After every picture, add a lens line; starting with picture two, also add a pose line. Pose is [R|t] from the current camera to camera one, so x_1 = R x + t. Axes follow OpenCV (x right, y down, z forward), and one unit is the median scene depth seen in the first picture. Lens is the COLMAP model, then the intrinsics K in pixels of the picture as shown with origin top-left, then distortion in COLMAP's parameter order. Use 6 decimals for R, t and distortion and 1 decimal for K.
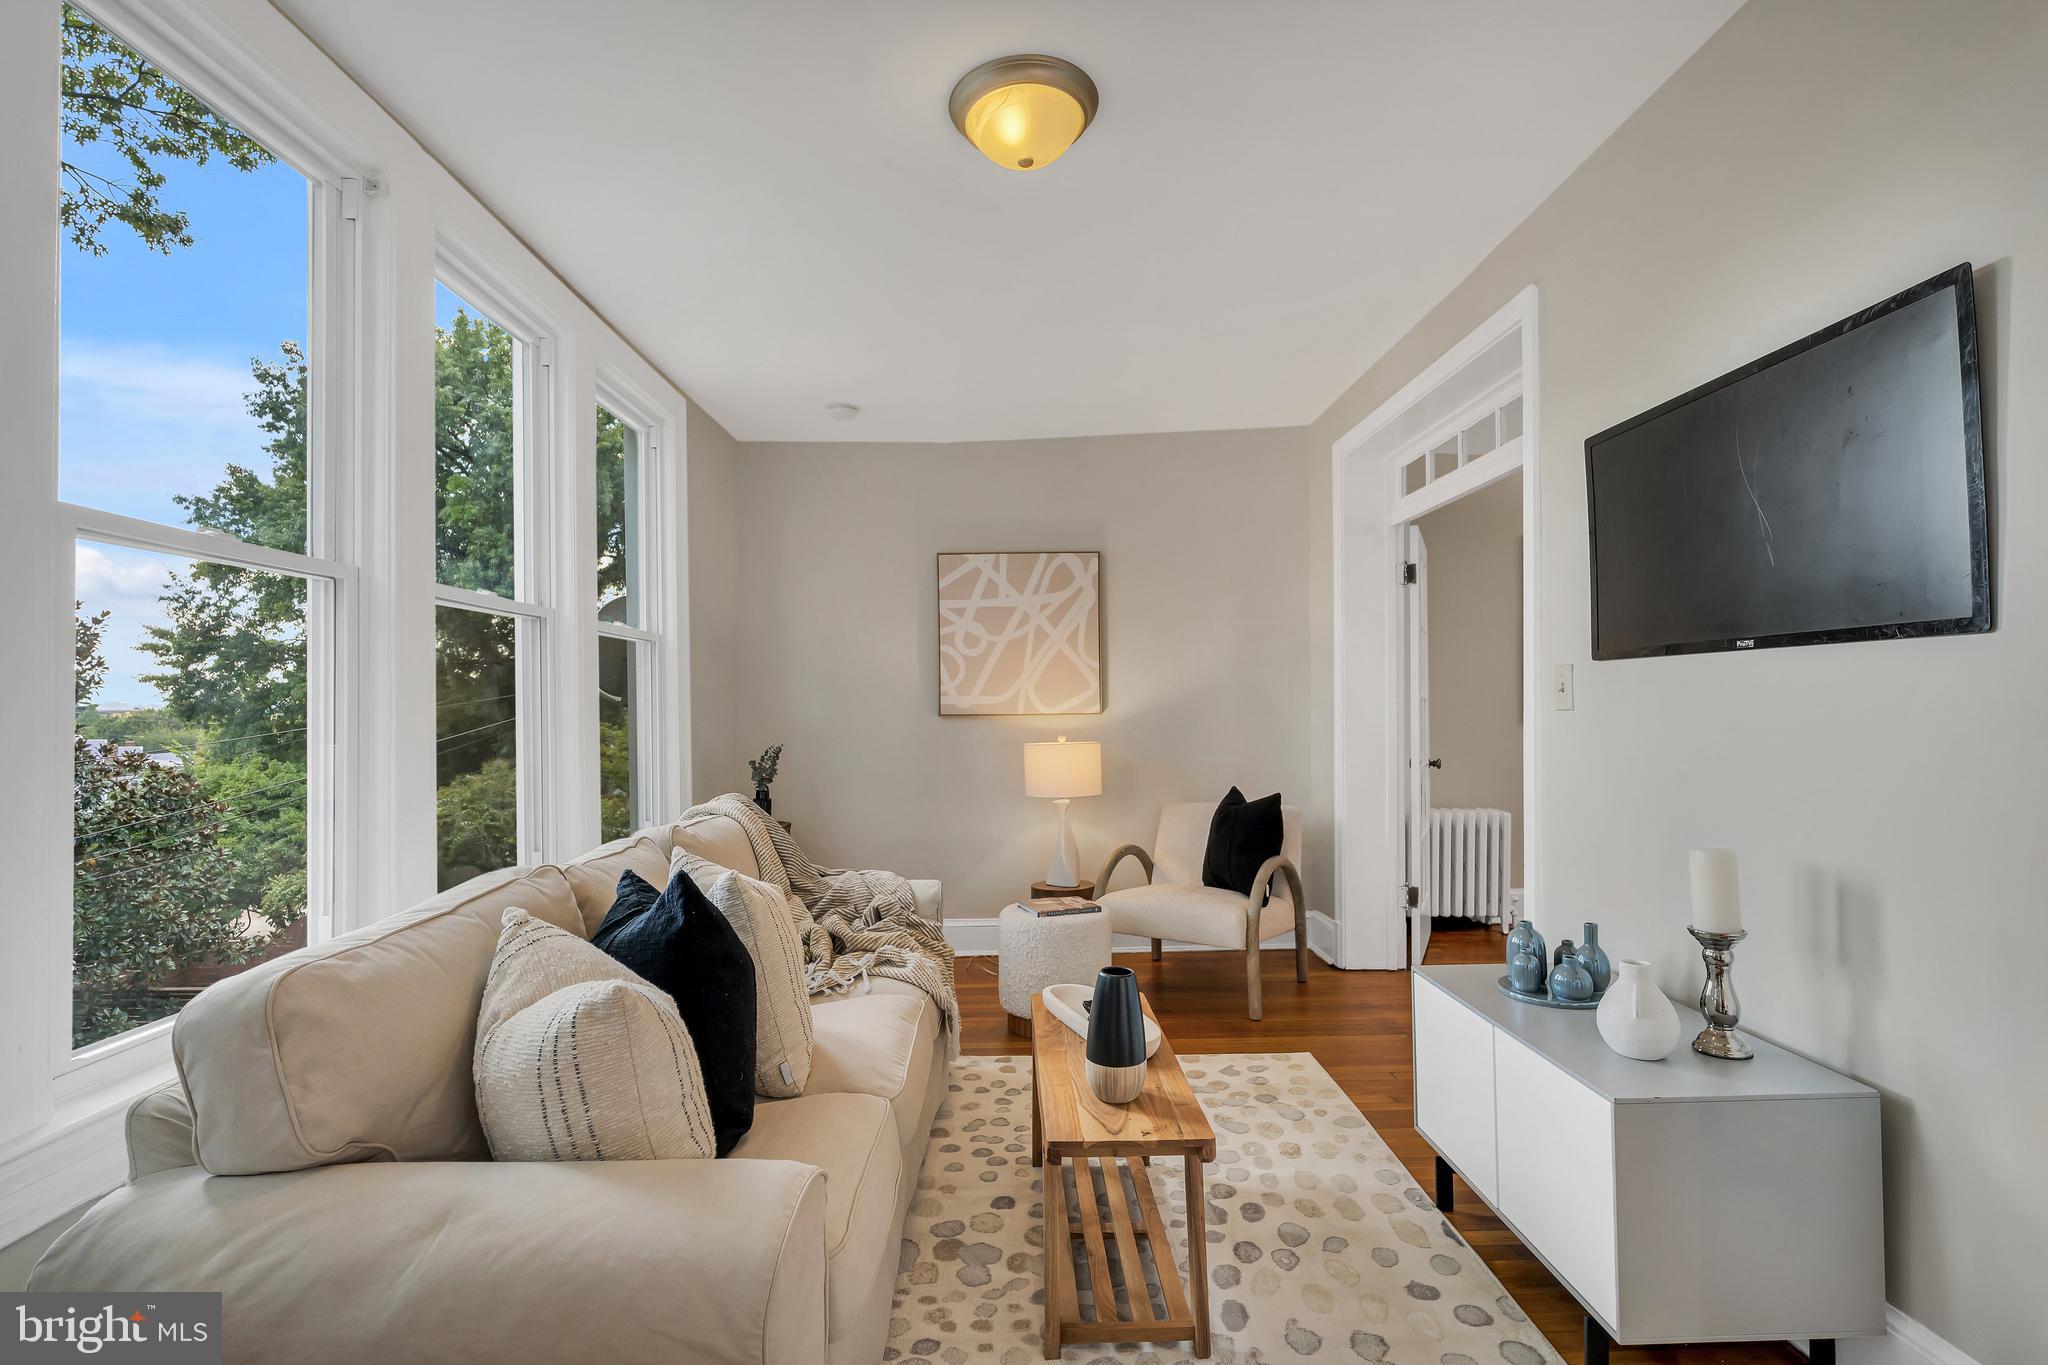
lens RADIAL K [[934.4, 0, 1023.9], [0, 934.4, 674.9], [0, 0, 1]] dist [0.000331, 0.000309]
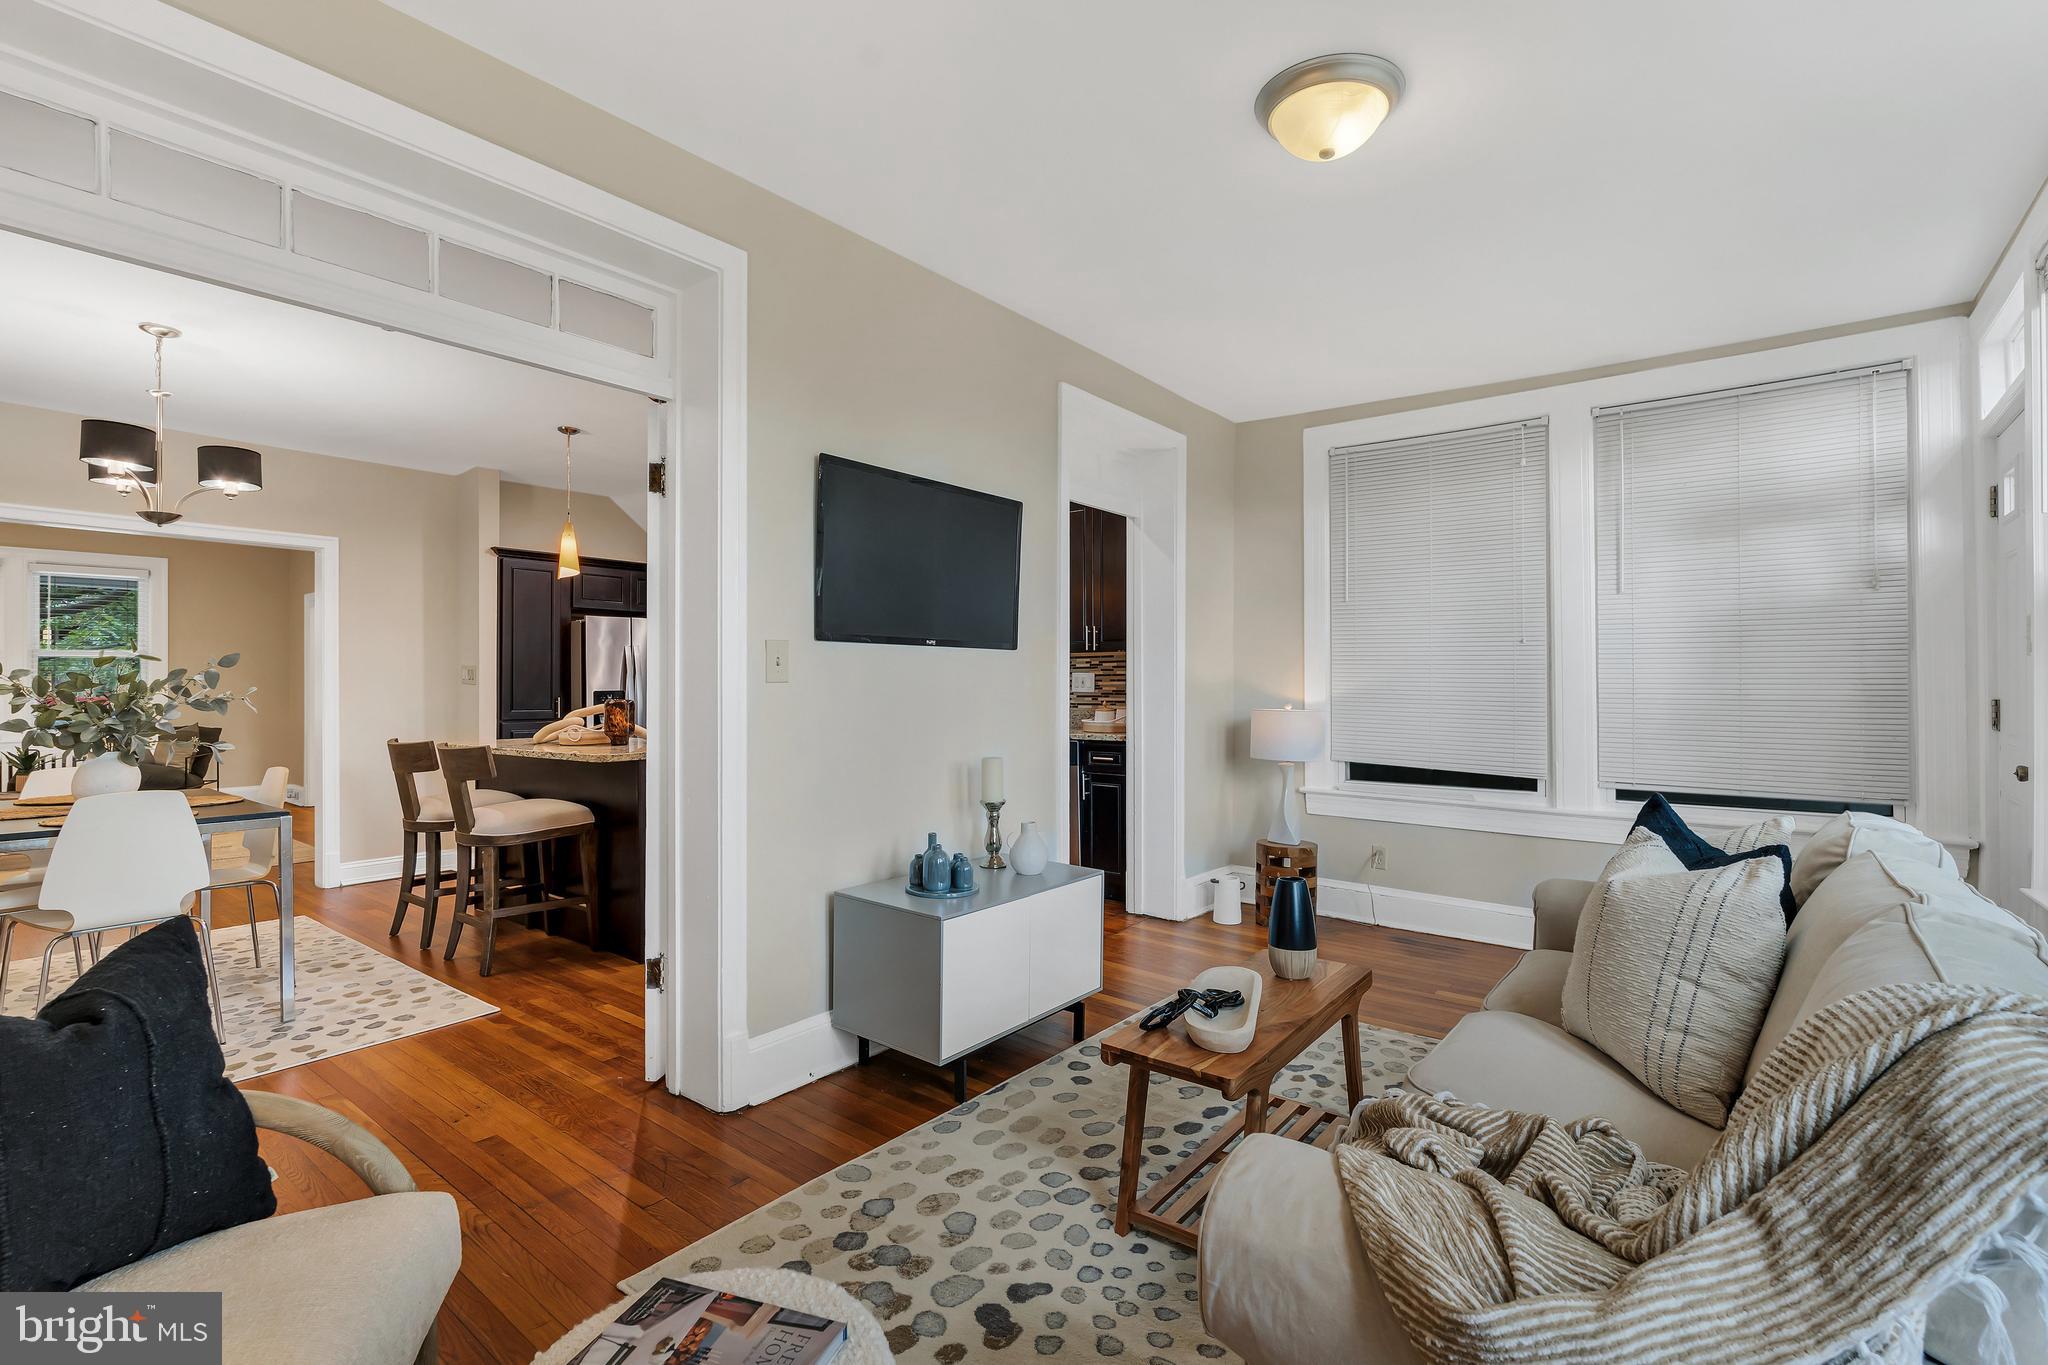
lens RADIAL K [[909.9, 0, 1033.9], [0, 909.9, 685.9], [0, 0, 1]] dist [-0.001126, 0.000064]
pose [[-0.780552, 0.011994, 0.624976, -0.327250], [-0.007497, 0.999564, -0.028547, 0.073582], [-0.625046, -0.026968, -0.780122, 1.744140]]
